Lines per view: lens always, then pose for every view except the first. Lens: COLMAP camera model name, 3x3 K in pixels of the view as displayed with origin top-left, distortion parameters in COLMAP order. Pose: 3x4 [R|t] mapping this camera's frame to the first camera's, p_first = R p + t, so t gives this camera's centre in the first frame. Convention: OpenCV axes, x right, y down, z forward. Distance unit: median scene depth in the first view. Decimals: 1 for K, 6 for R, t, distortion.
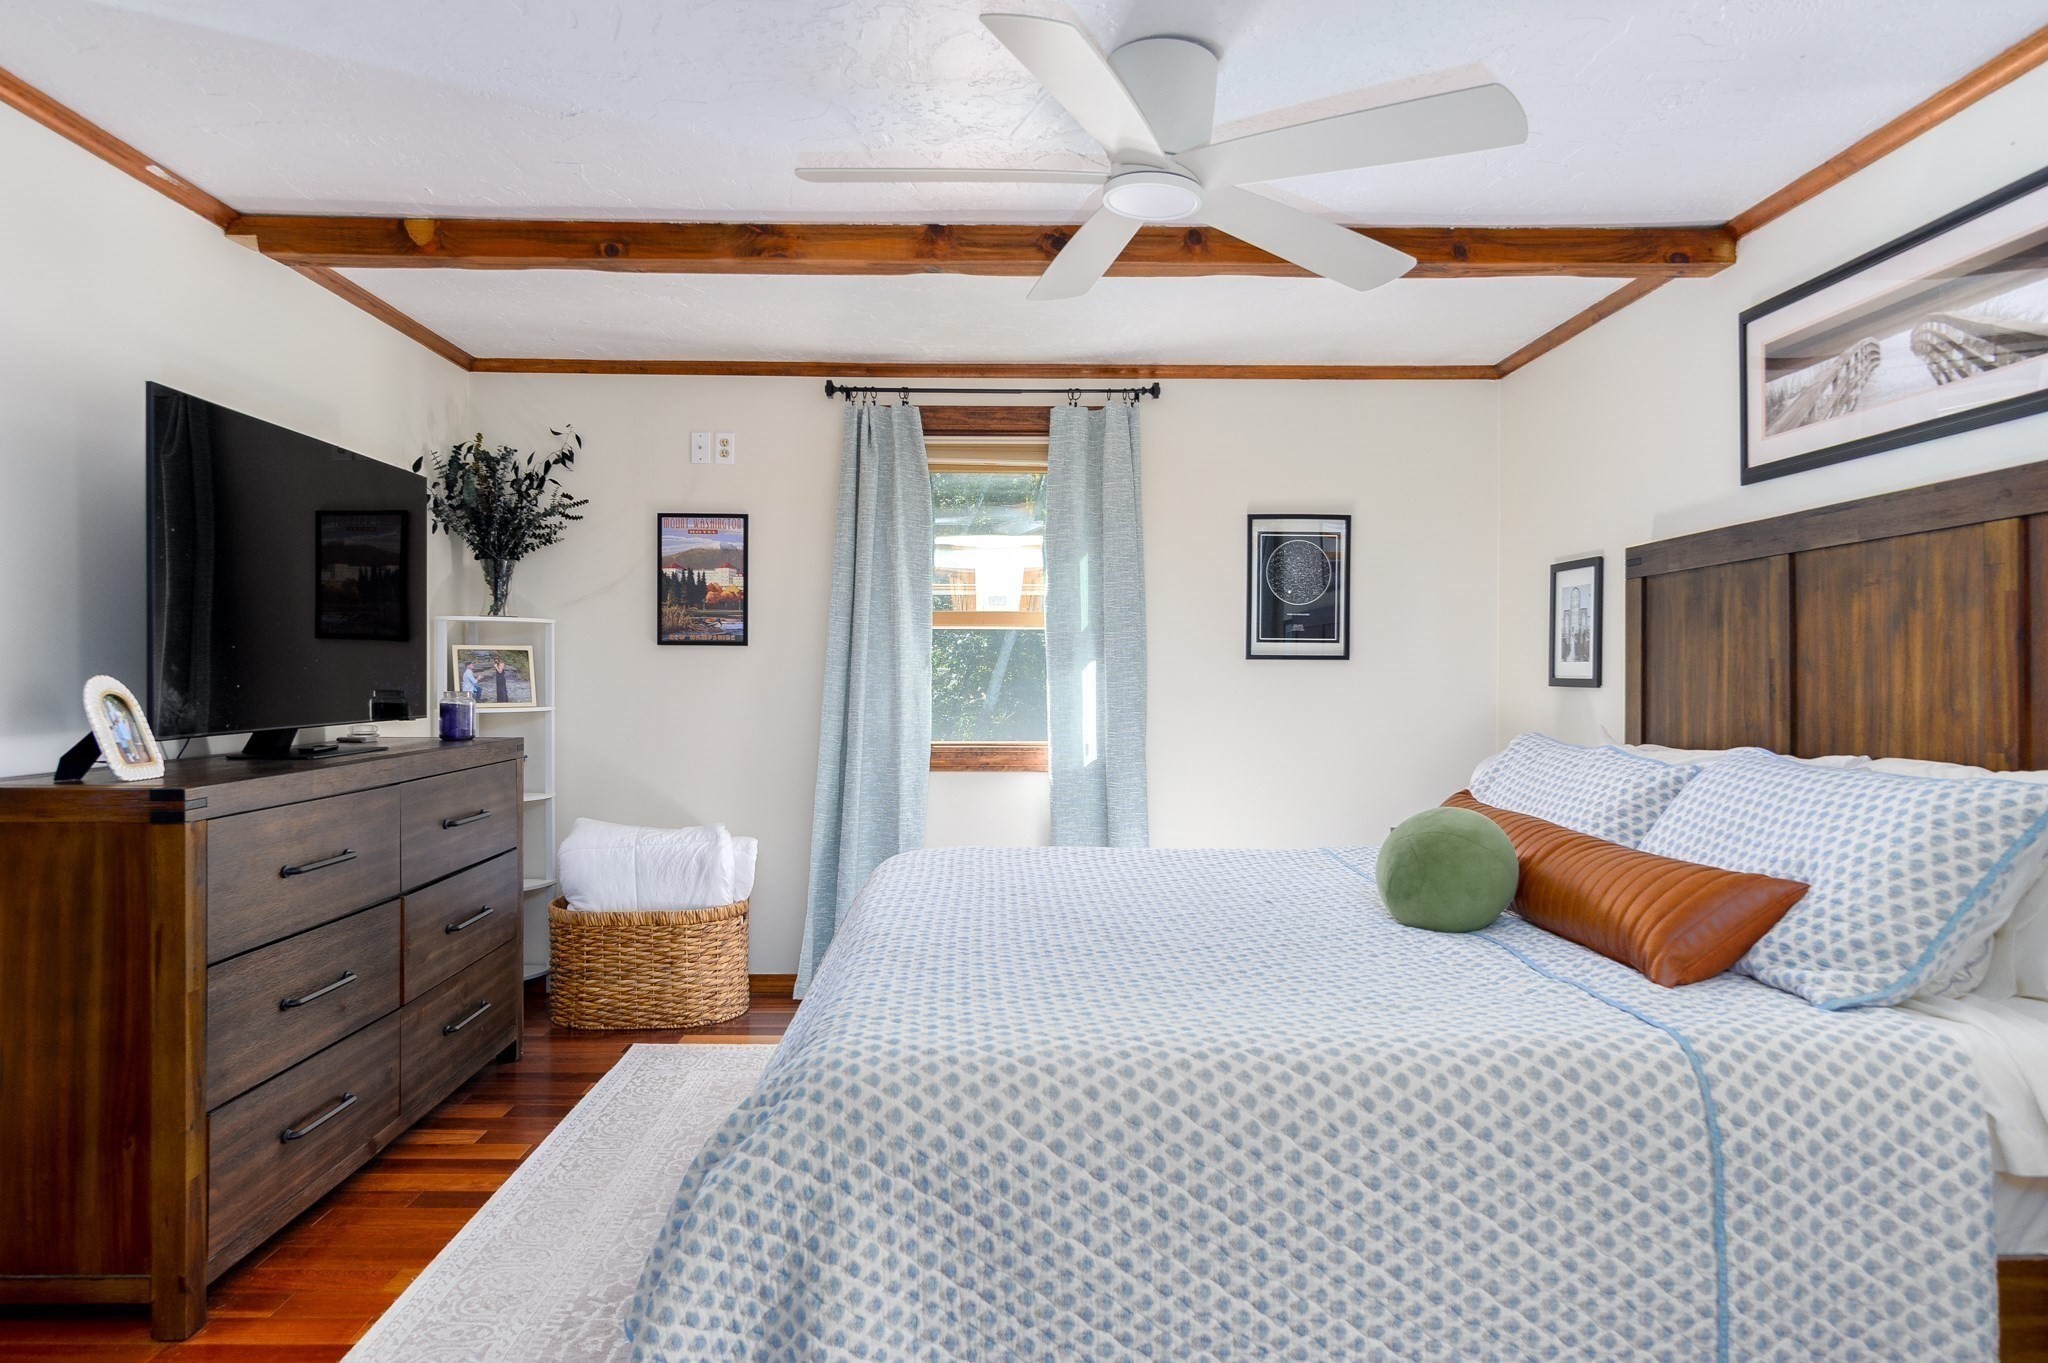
lens RADIAL K [[1252.9, 0, 1024.0], [0, 1252.9, 681.5], [0, 0, 1]] dist [0.002394, -0.002081]
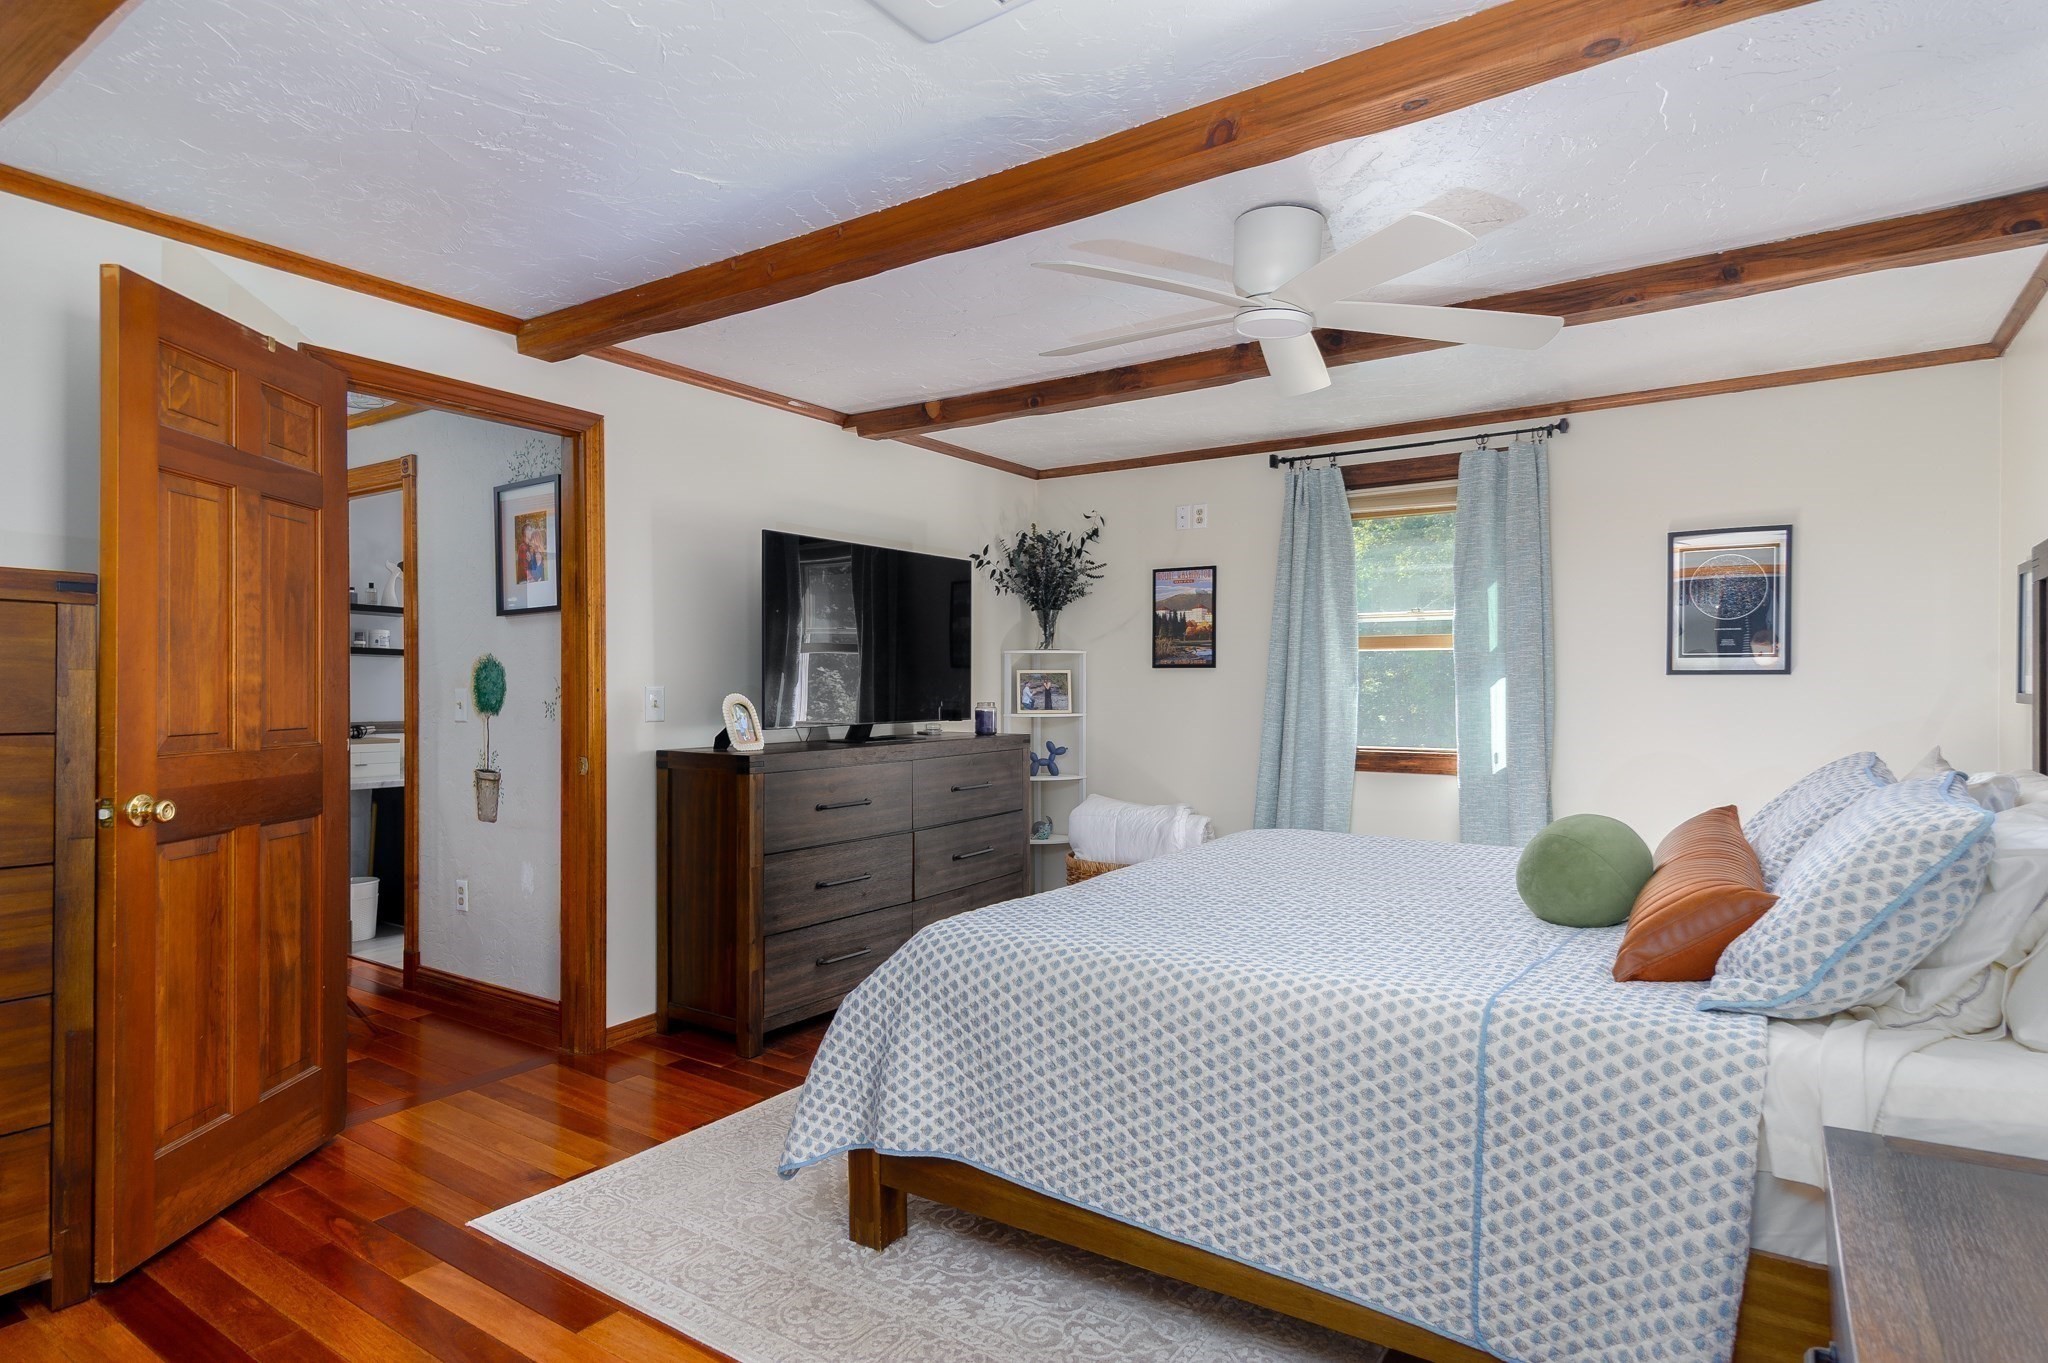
lens RADIAL K [[1097.6, 0, 1024.0], [0, 1097.6, 681.5], [0, 0, 1]] dist [0.002693, -0.000705]
pose [[0.817746, -0.006026, -0.575548, 0.798533], [0.000068, 0.999946, -0.010372, -0.008046], [0.575580, 0.008443, 0.817702, -0.108580]]
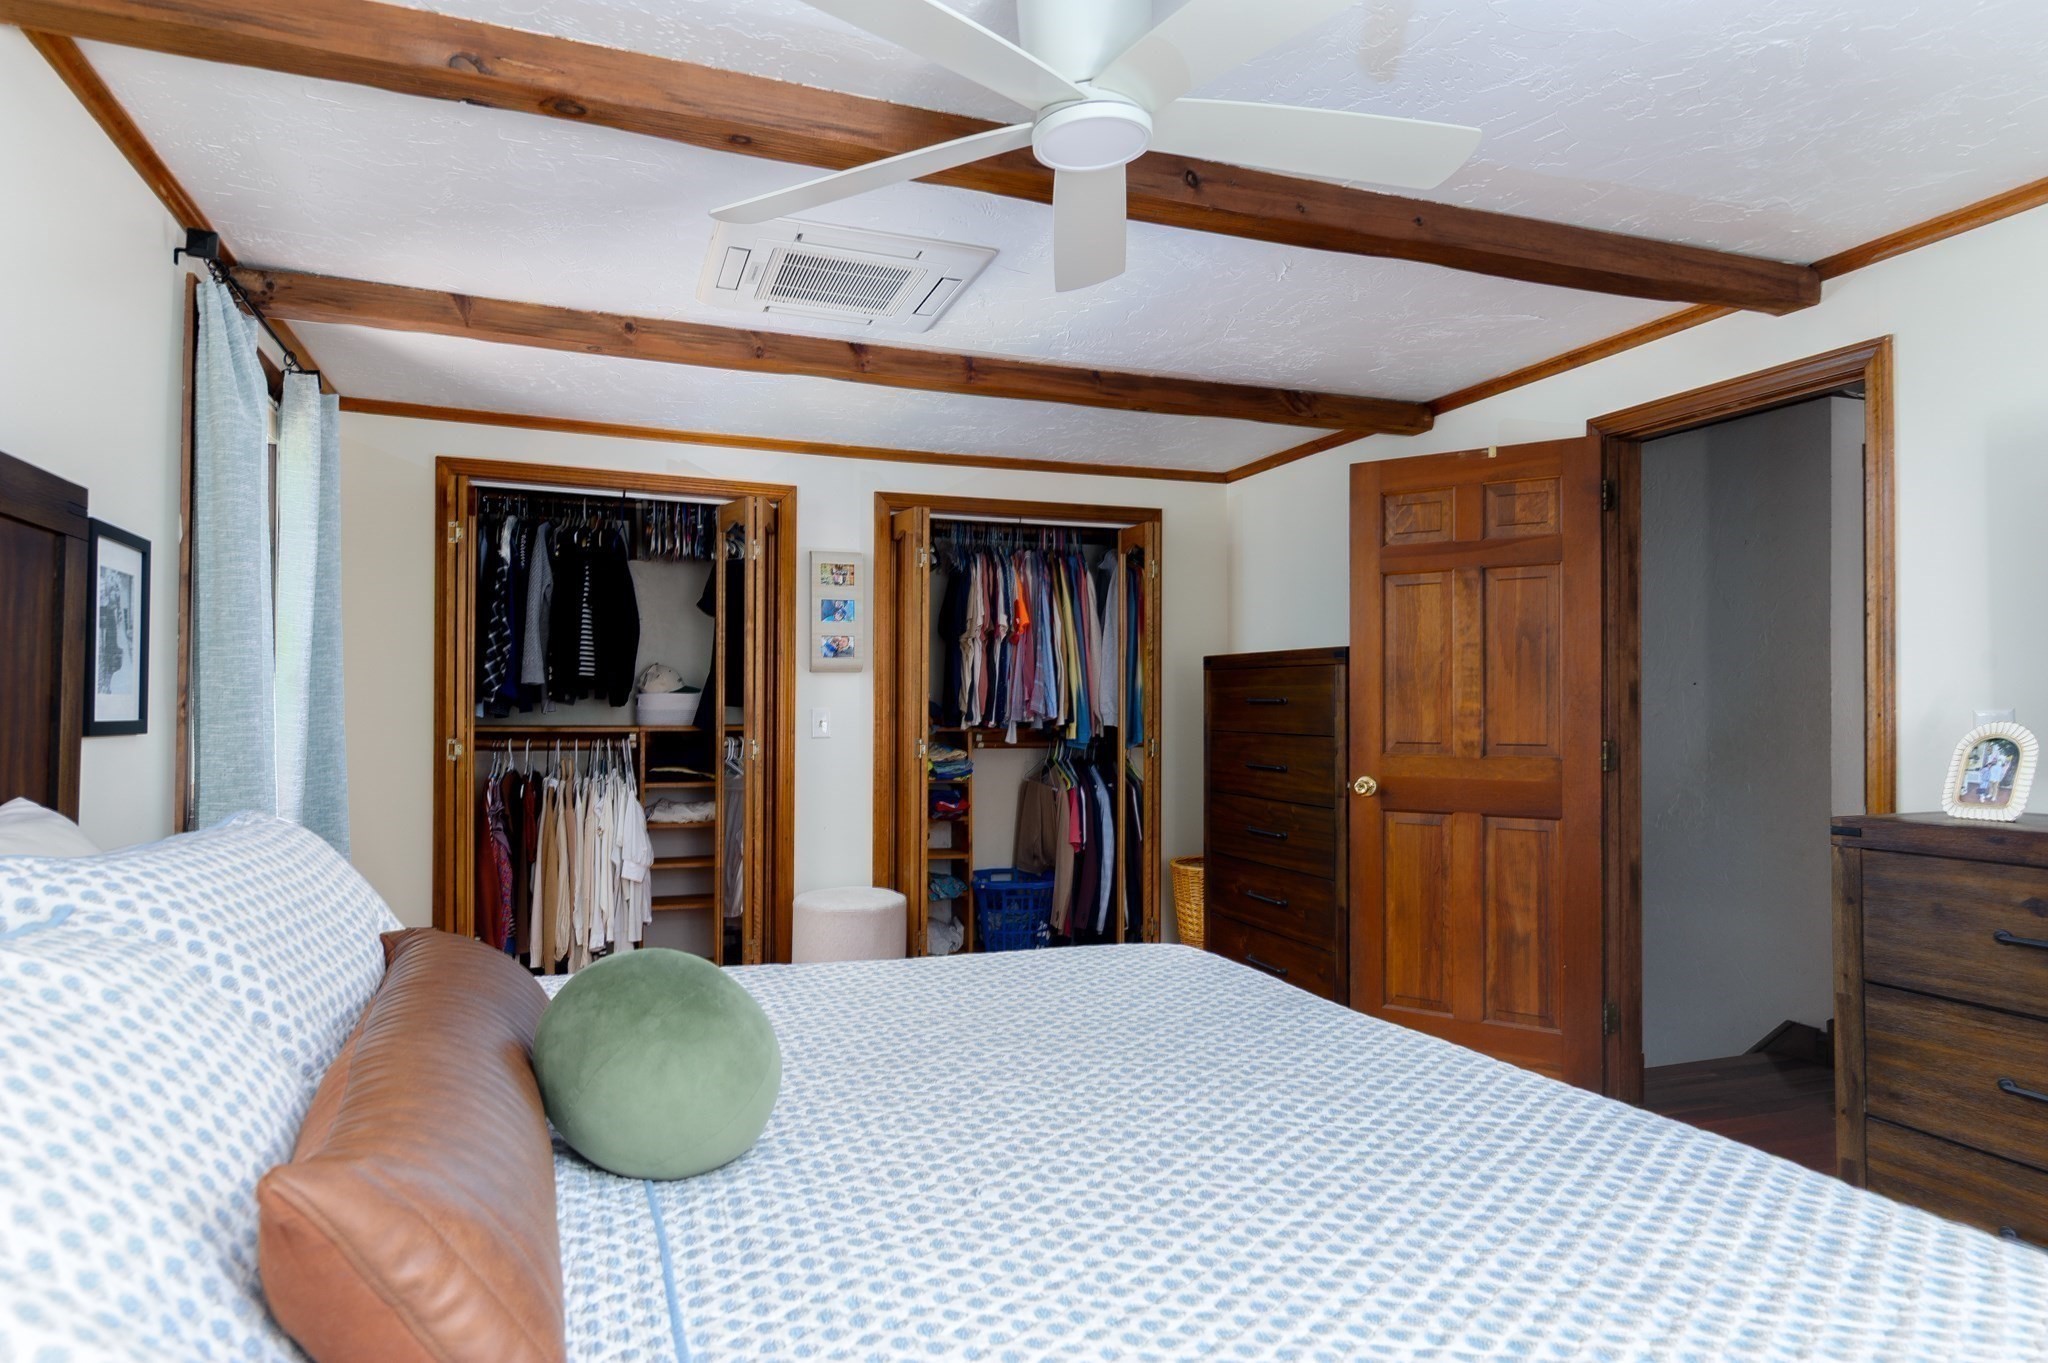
lens RADIAL K [[1230.9, 0, 1024.0], [0, 1230.9, 681.5], [0, 0, 1]] dist [0.000320, 0.000049]
pose [[-0.944976, -0.018889, -0.326594, 0.586904], [-0.011750, 0.999647, -0.023817, -0.007037], [0.326929, -0.018669, -0.944865, 2.701054]]
